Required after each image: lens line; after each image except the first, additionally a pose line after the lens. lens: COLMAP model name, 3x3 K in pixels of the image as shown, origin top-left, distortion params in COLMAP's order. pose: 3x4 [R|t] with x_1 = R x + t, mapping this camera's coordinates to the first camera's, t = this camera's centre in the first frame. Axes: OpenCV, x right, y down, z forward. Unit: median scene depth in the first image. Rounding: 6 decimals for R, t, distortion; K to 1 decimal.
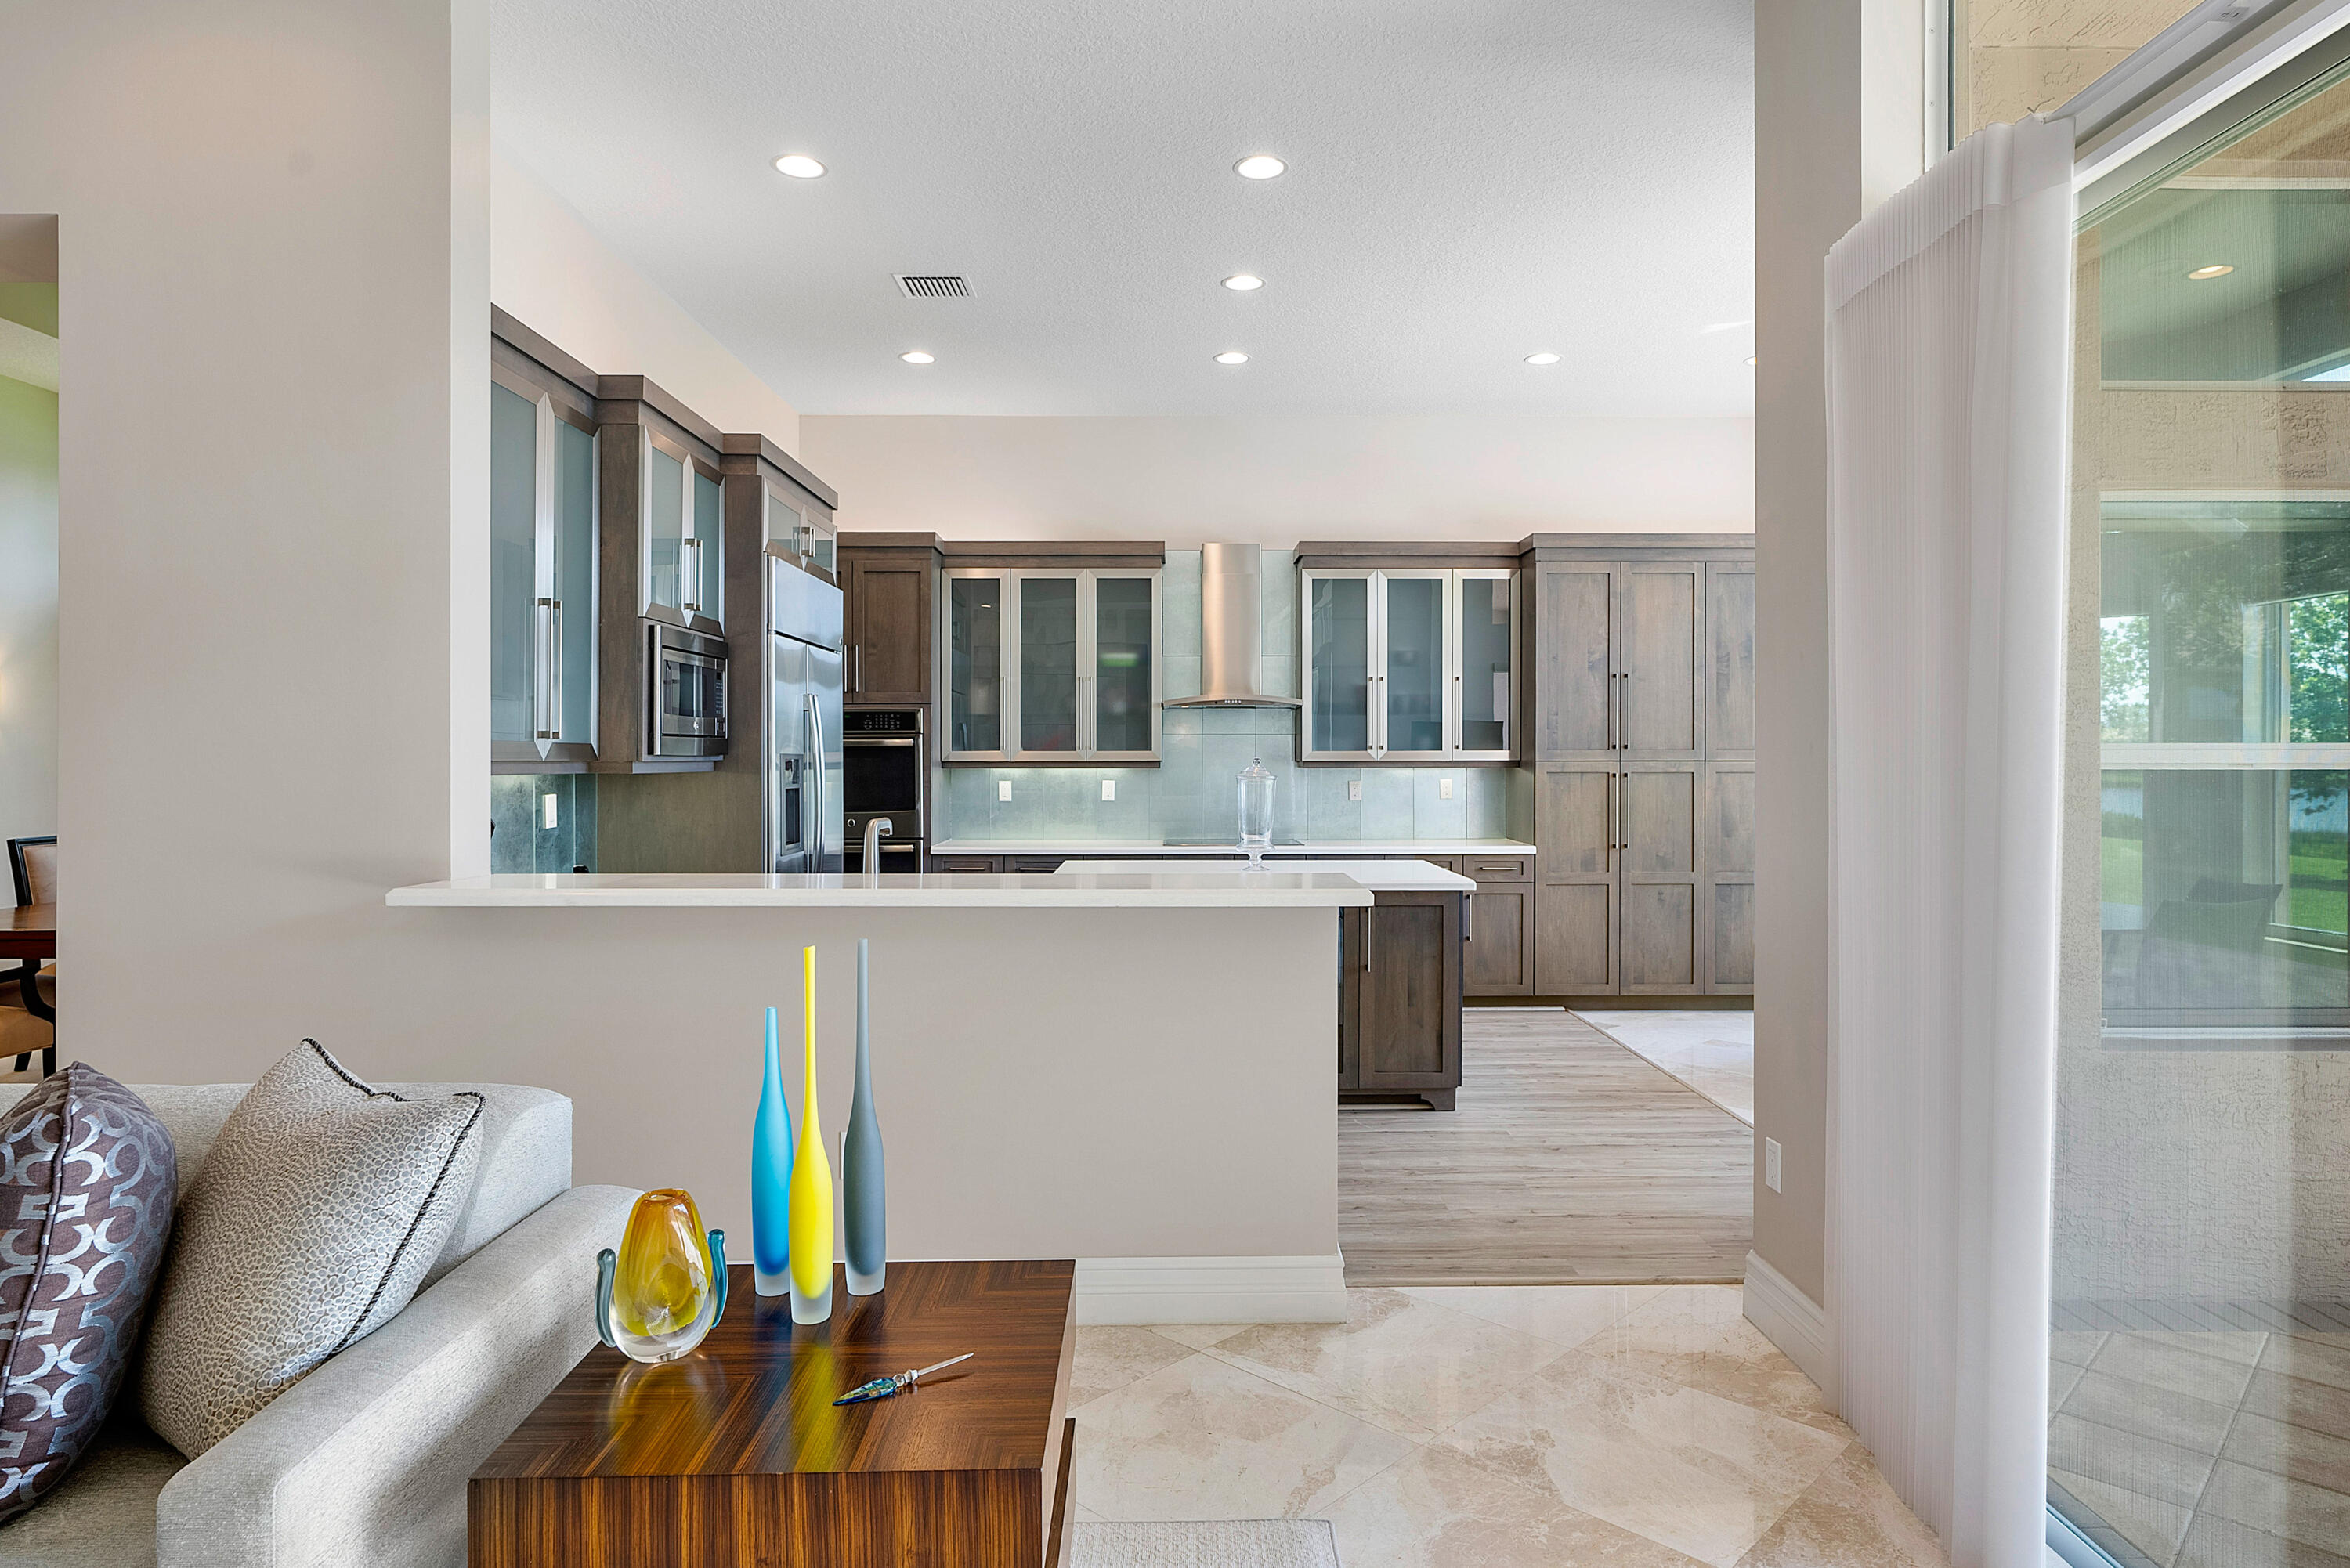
lens RADIAL K [[1329.3, 0, 1184.0], [0, 1329.3, 761.4], [0, 0, 1]] dist [-0.001984, 0.000084]
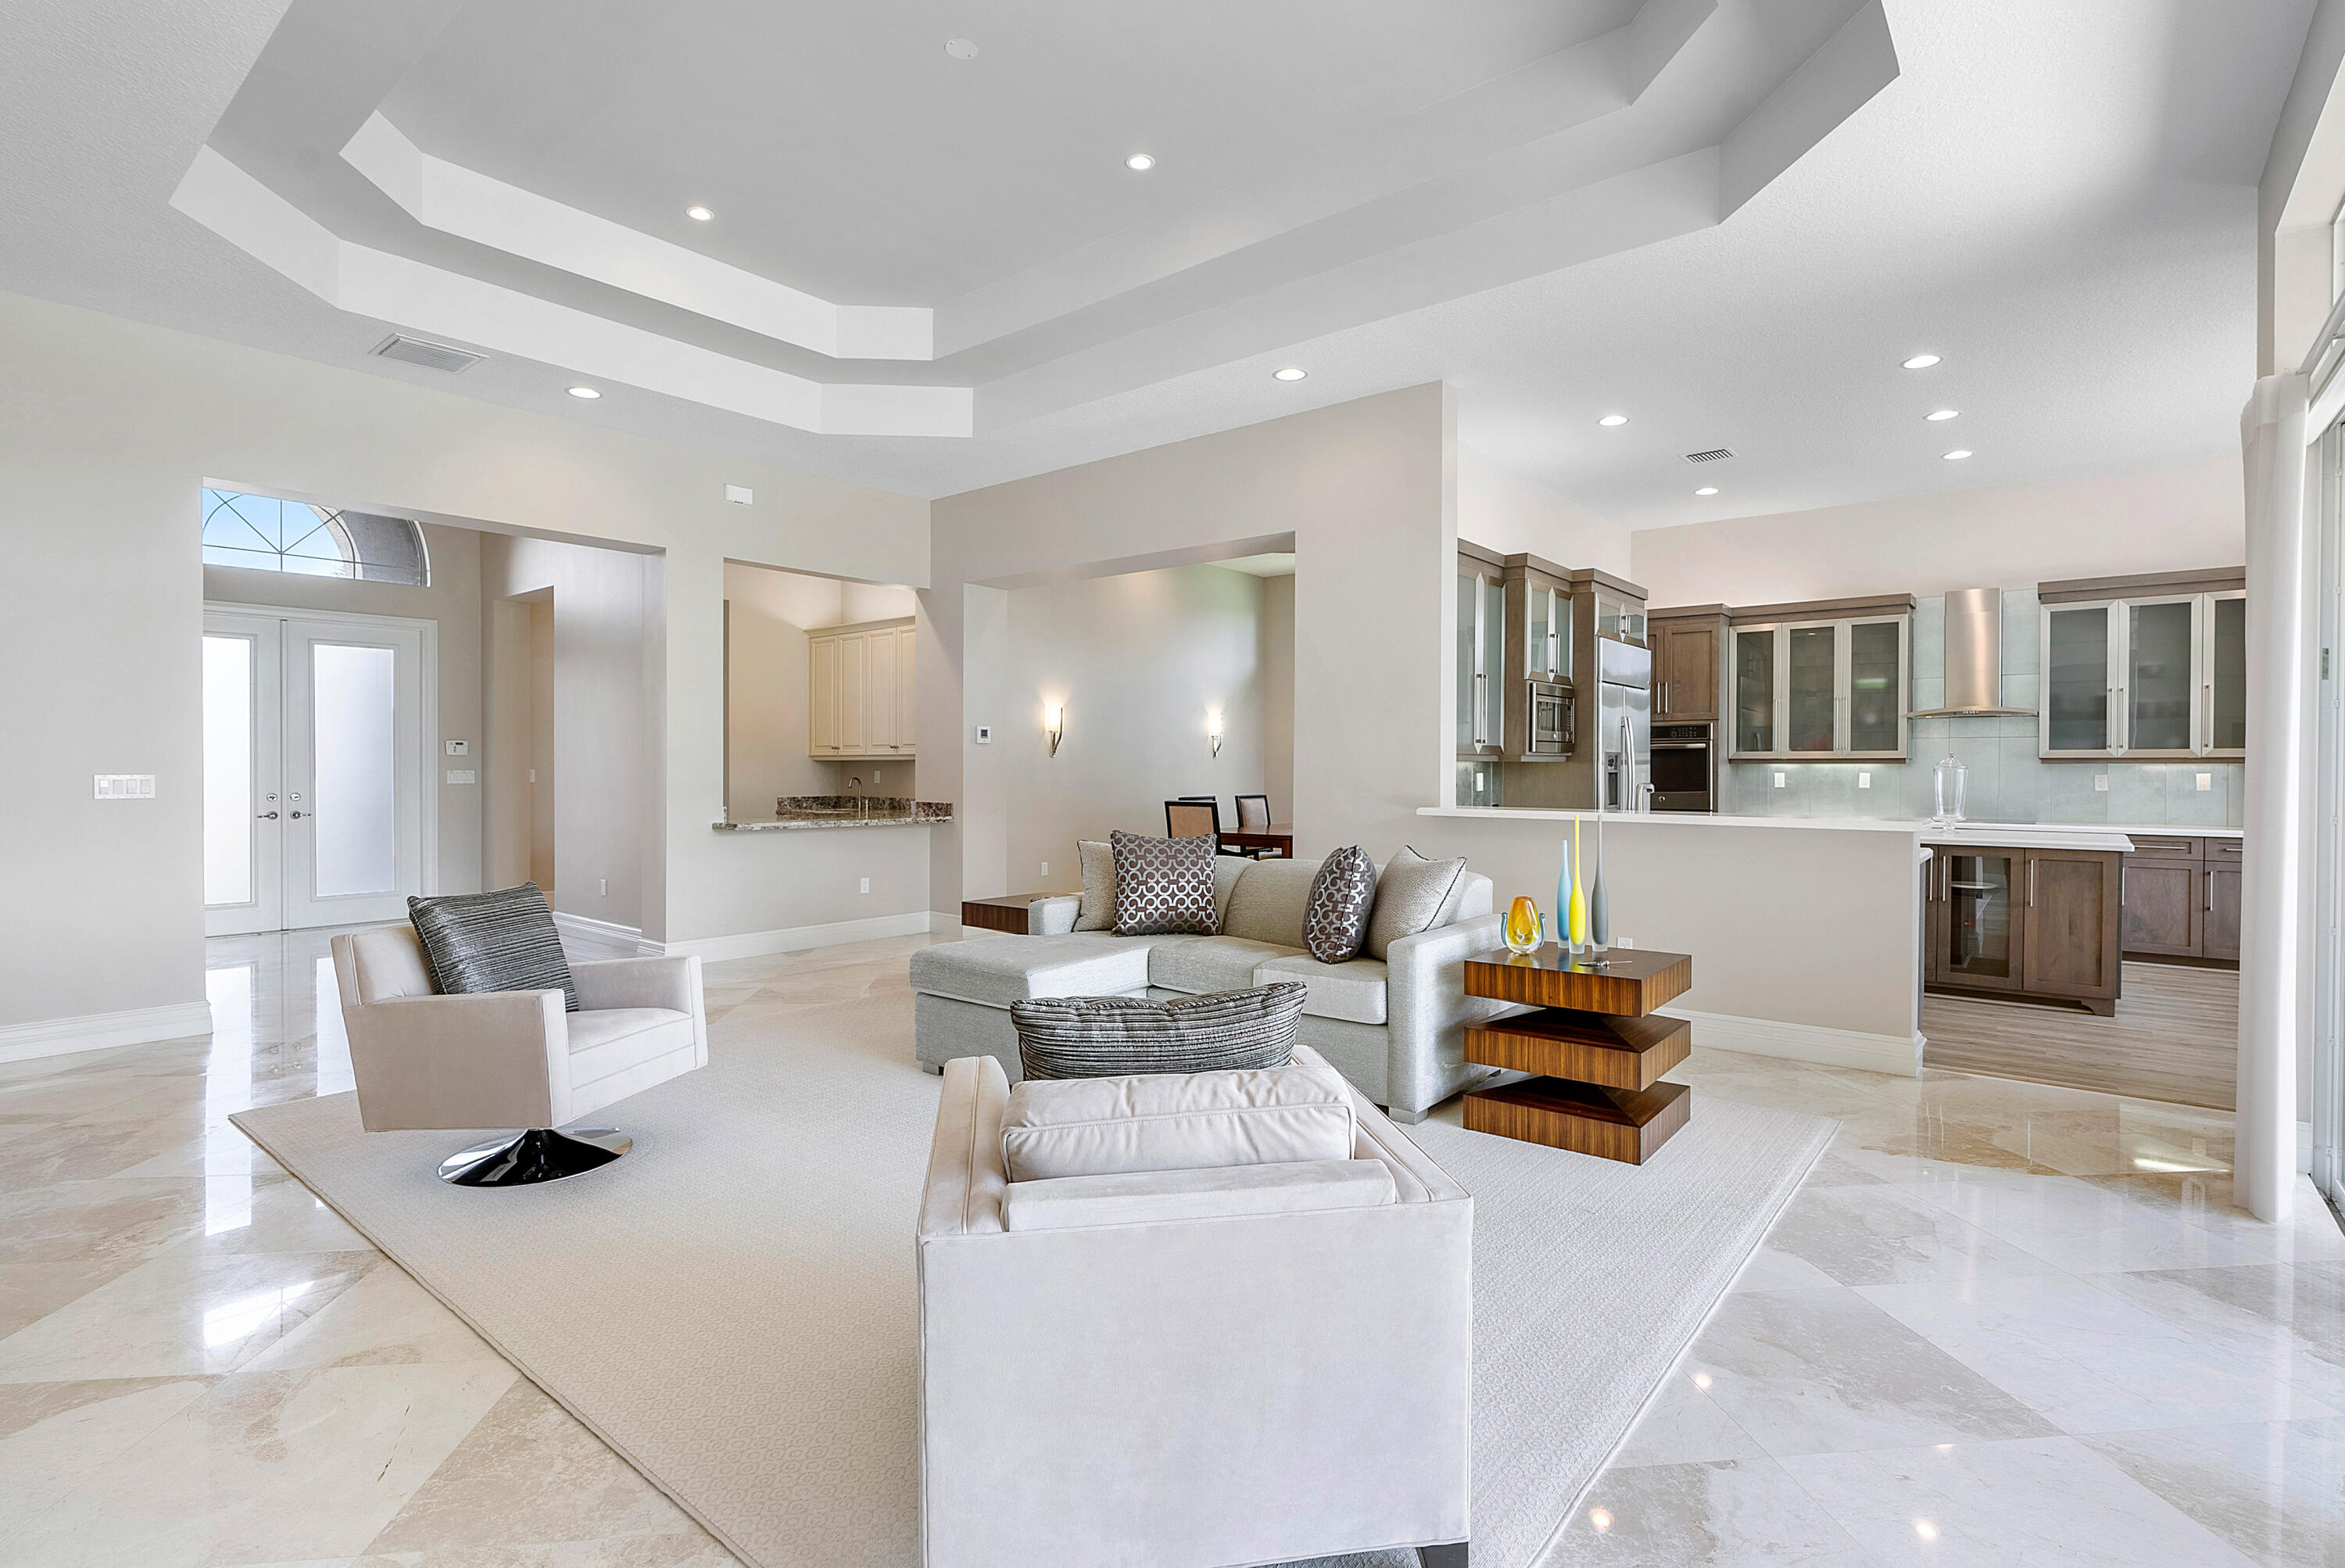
lens RADIAL K [[1109.1, 0, 1191.3], [0, 1109.1, 769.7], [0, 0, 1]] dist [0.004102, 0.000862]
pose [[0.770024, 0.004797, -0.637997, 0.168558], [-0.003950, 0.999988, 0.002751, 0.013085], [0.638003, 0.000402, 0.770034, -0.376486]]
